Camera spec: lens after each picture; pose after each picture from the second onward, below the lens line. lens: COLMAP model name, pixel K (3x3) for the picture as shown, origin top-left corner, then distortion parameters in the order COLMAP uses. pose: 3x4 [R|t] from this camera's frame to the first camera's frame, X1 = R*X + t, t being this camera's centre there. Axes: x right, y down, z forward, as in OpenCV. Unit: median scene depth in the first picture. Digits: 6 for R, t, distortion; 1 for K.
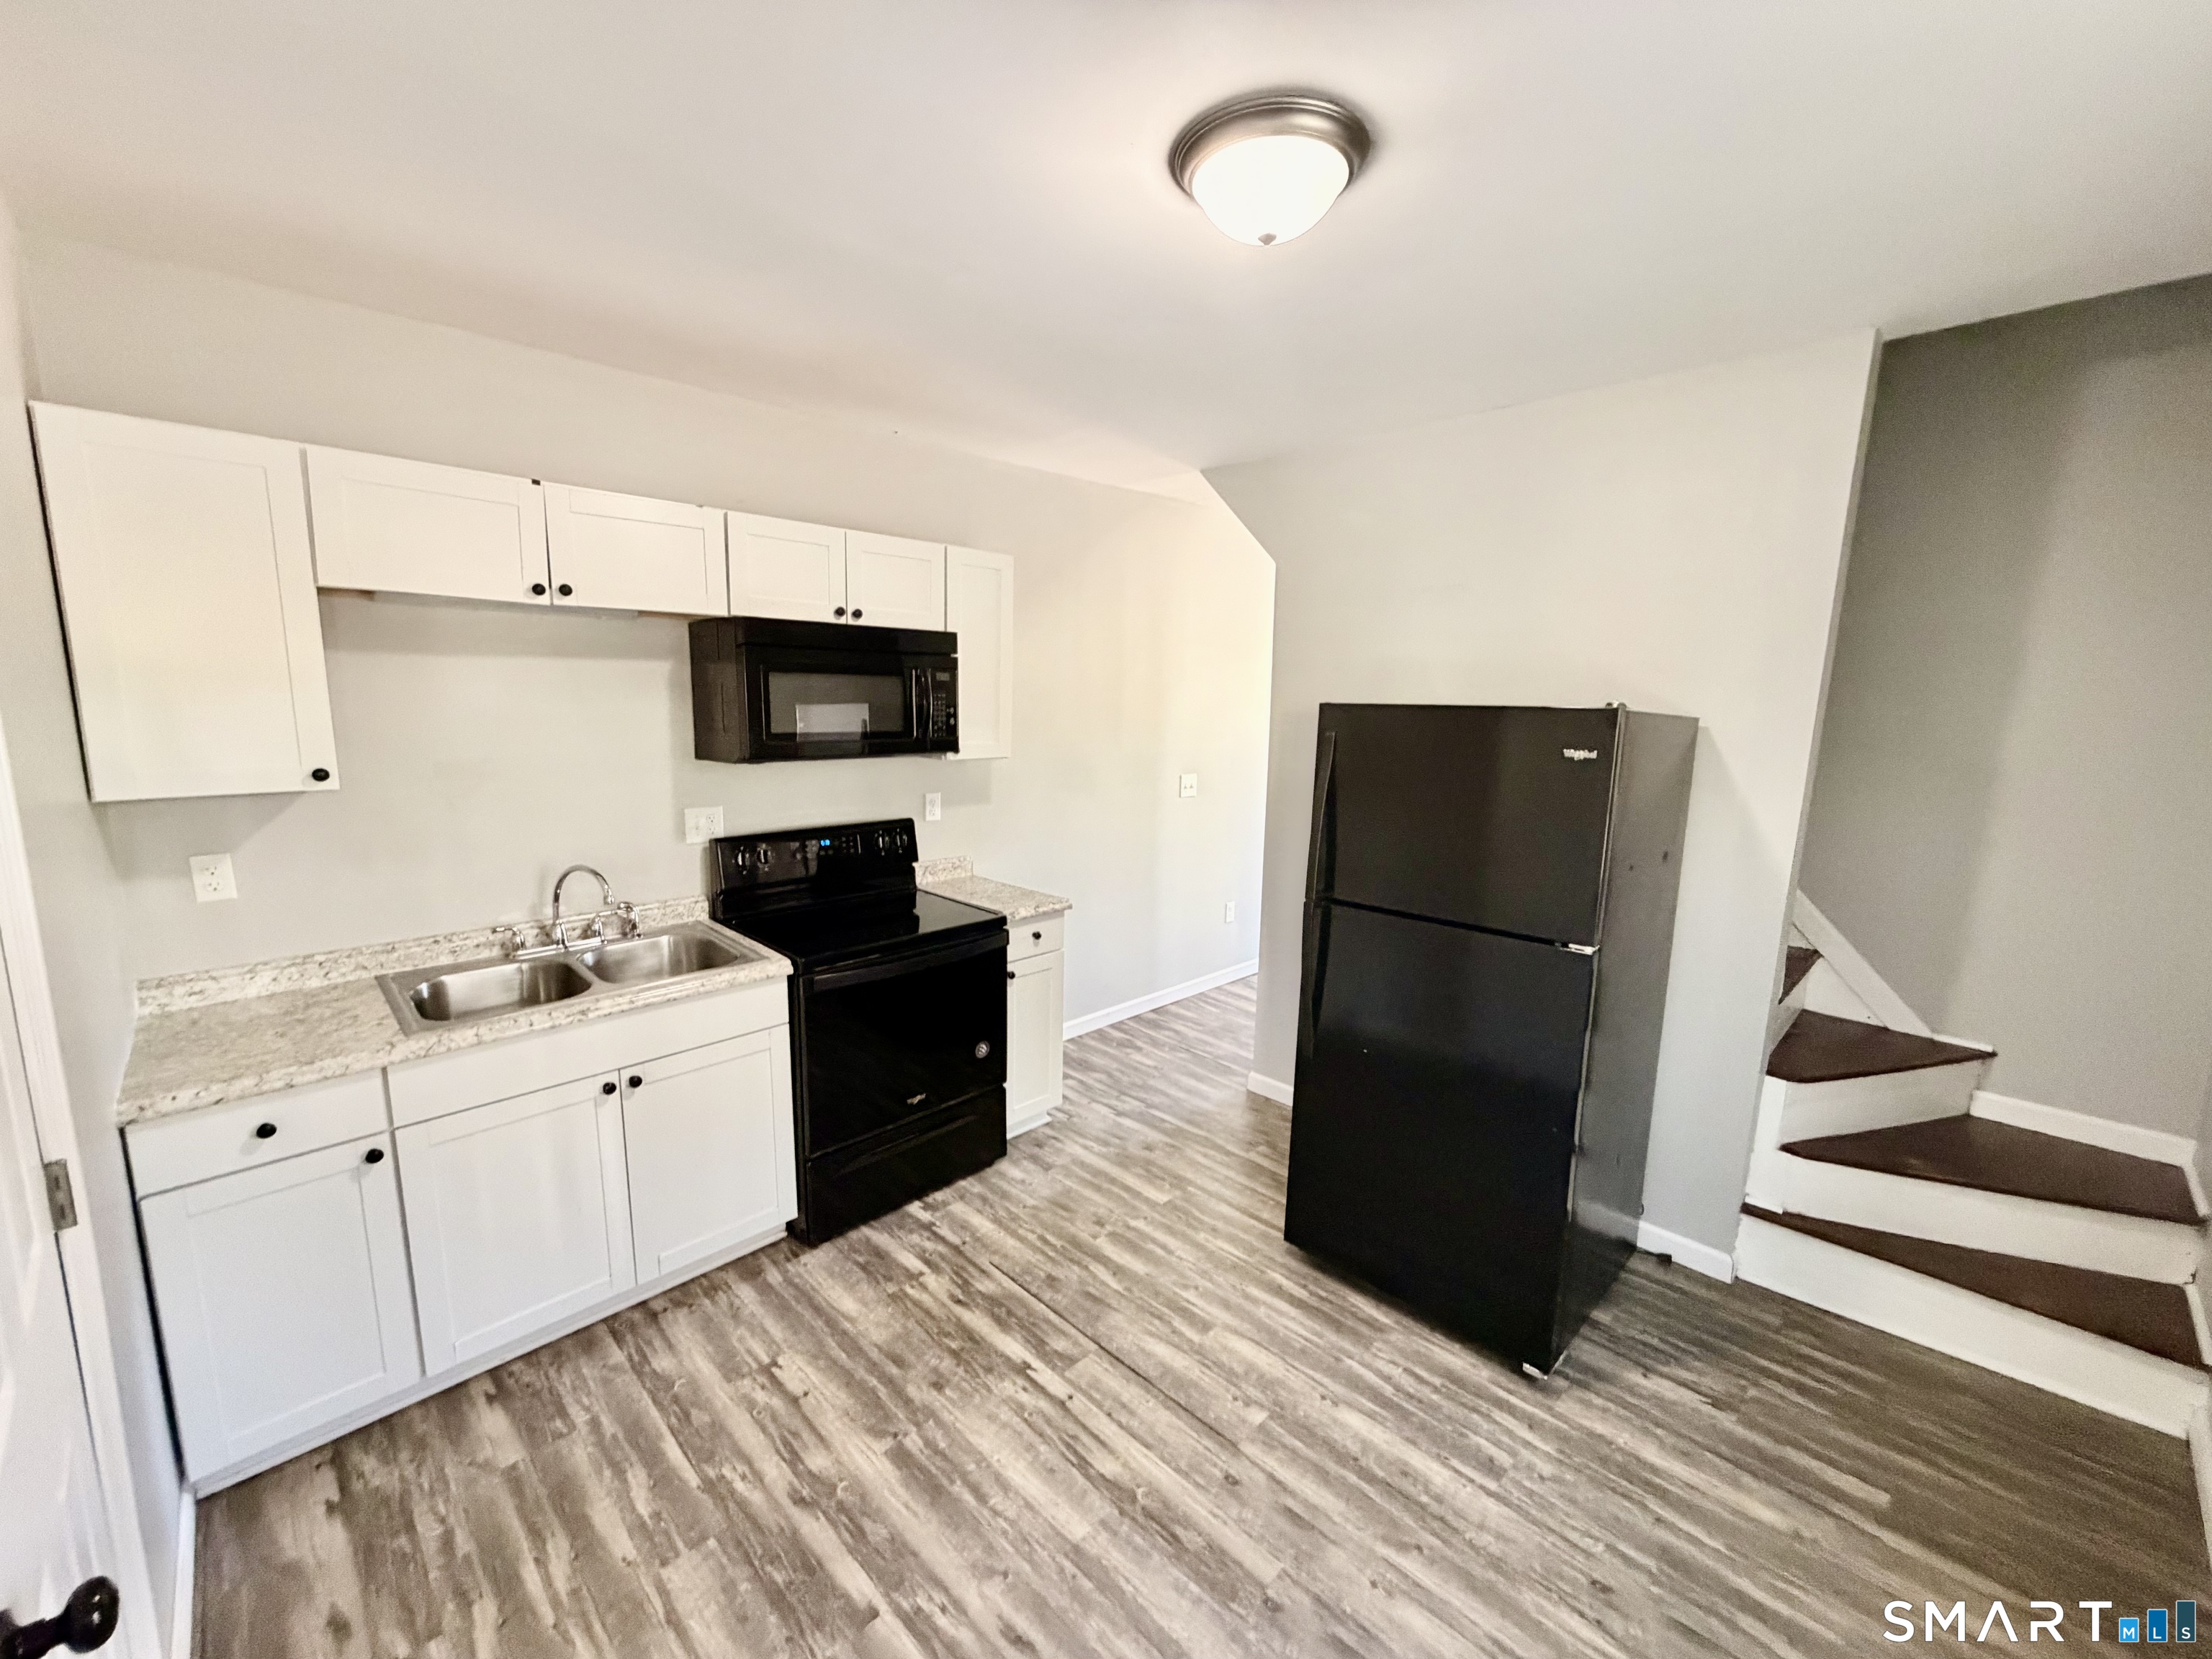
lens RADIAL K [[878.3, 0, 1099.6], [0, 878.3, 826.8], [0, 0, 1]] dist [-0.001590, 0.000329]
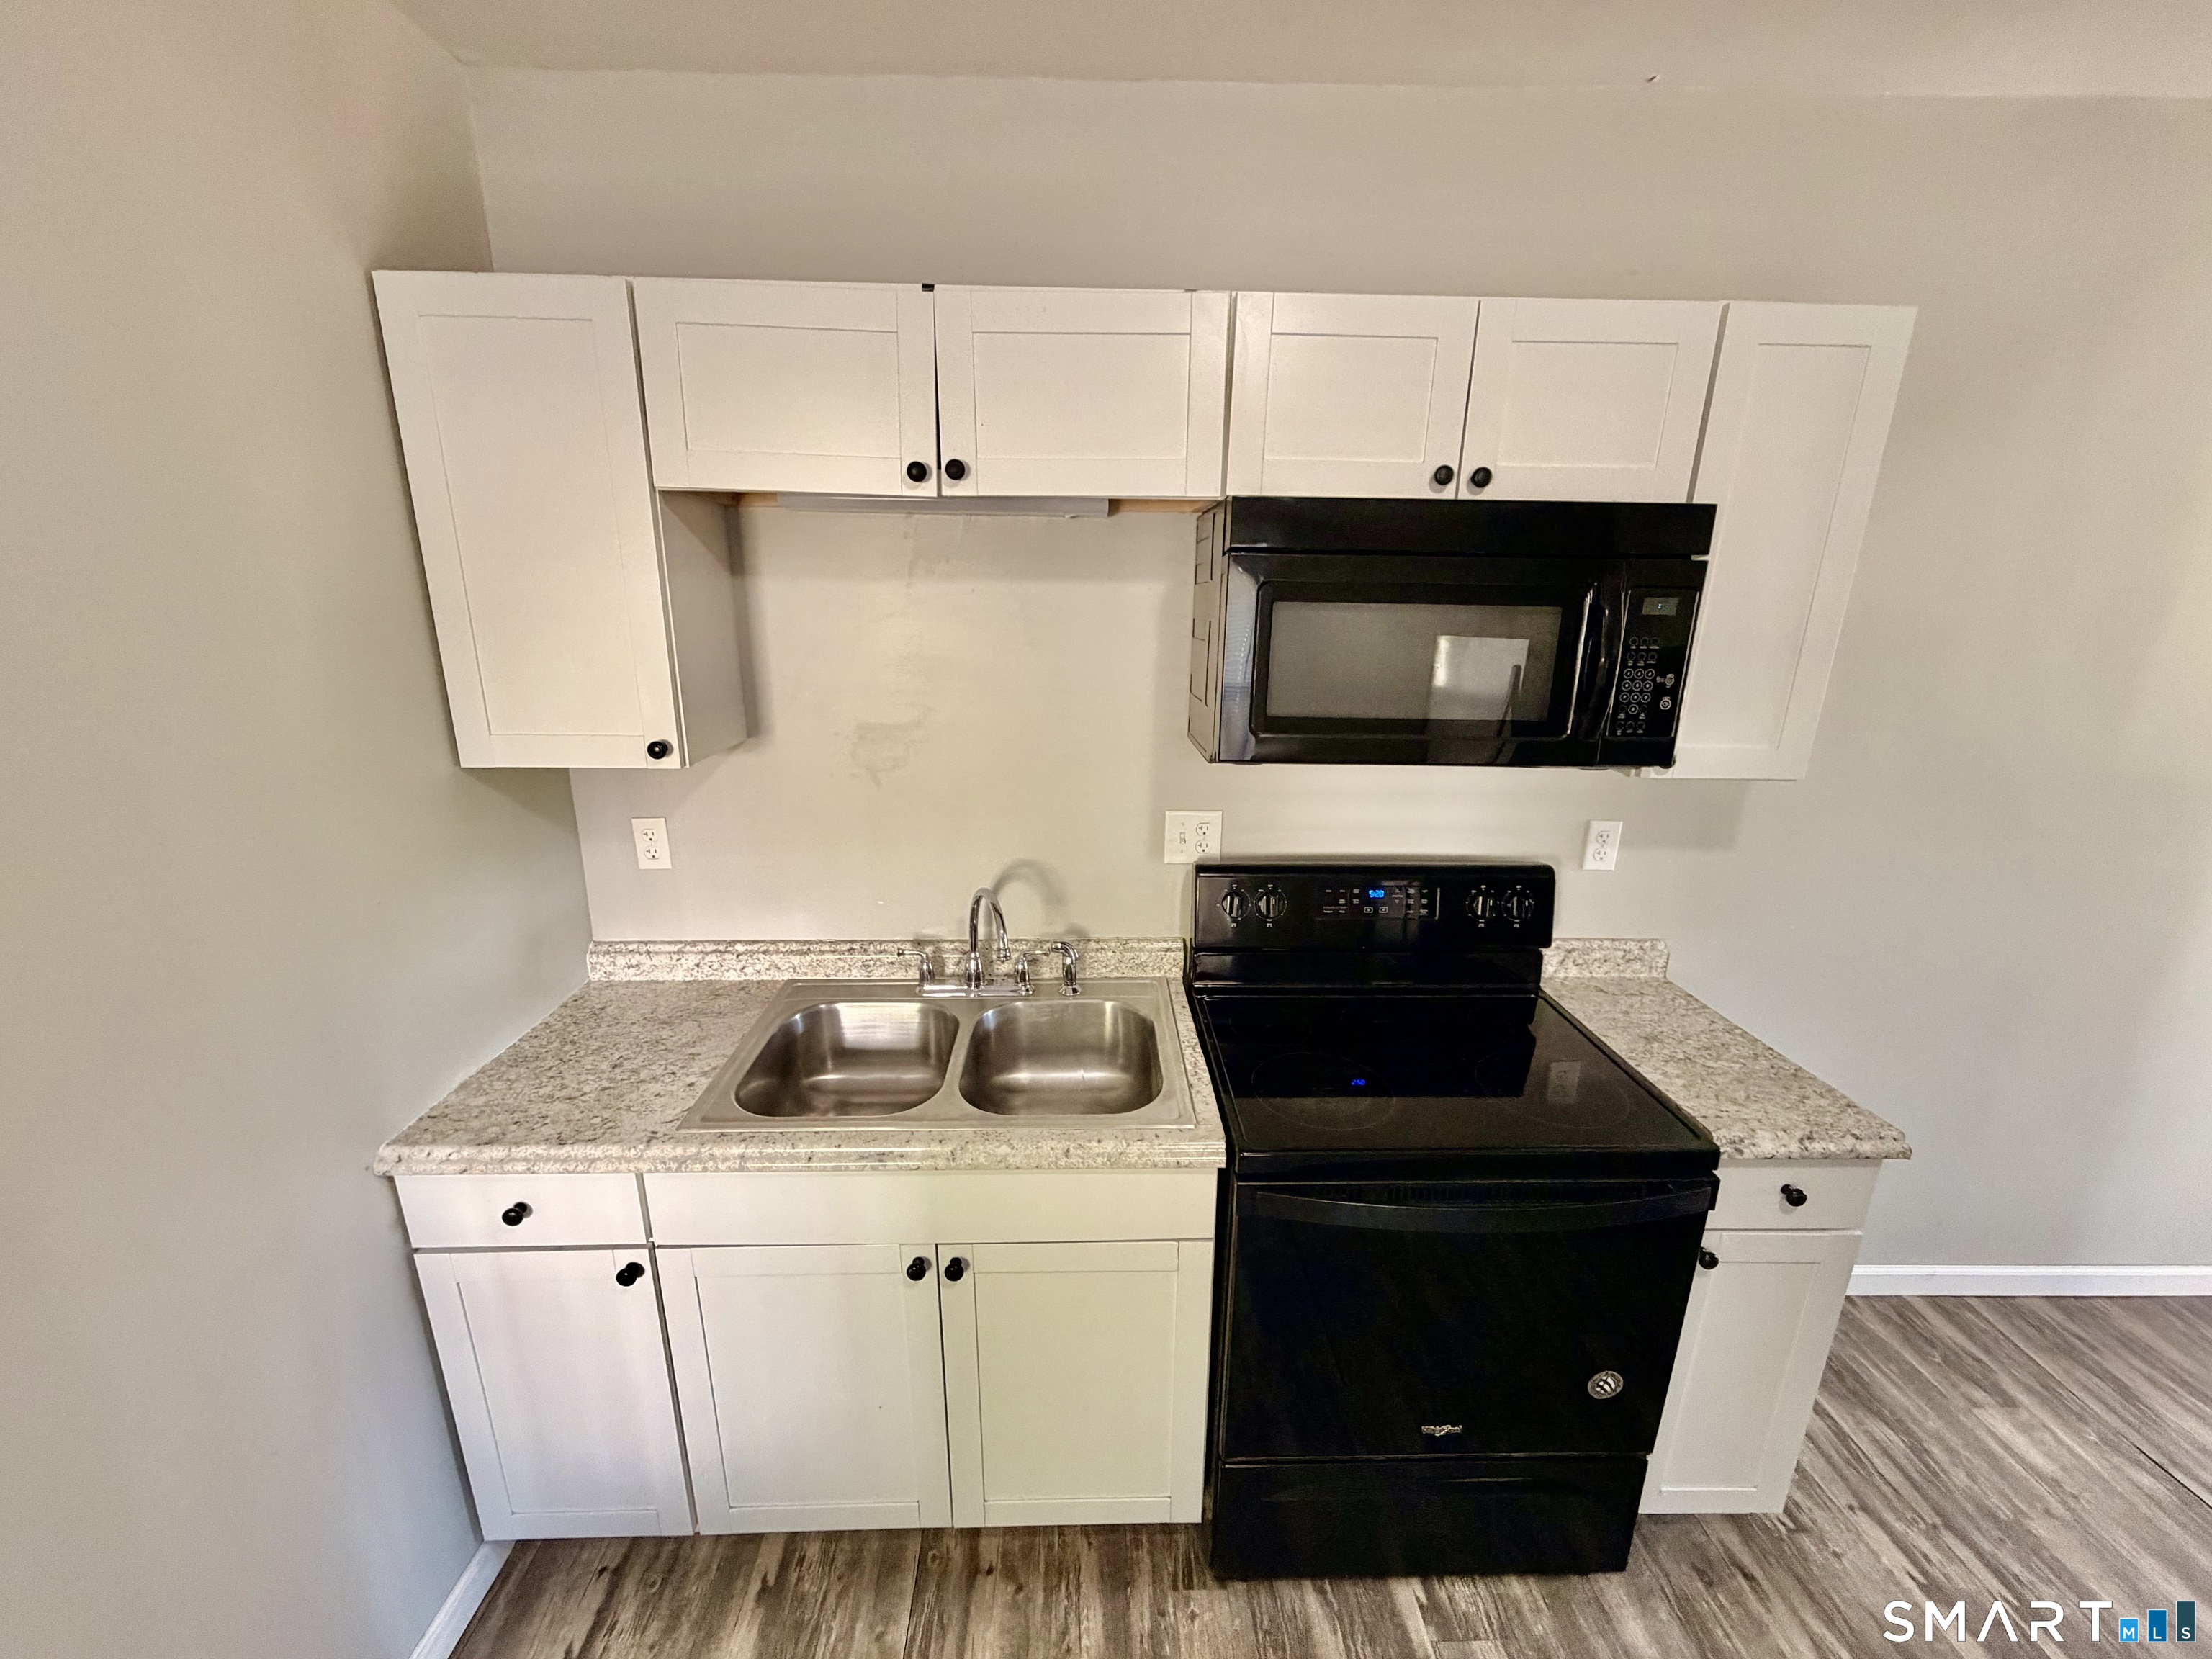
lens RADIAL K [[878.3, 0, 1099.6], [0, 878.3, 826.8], [0, 0, 1]] dist [-0.001590, 0.000329]
pose [[0.725075, 0.173014, -0.666582, -0.069527], [-0.103429, 0.984307, 0.142975, -0.097977], [0.680858, -0.034724, 0.731591, 0.487928]]
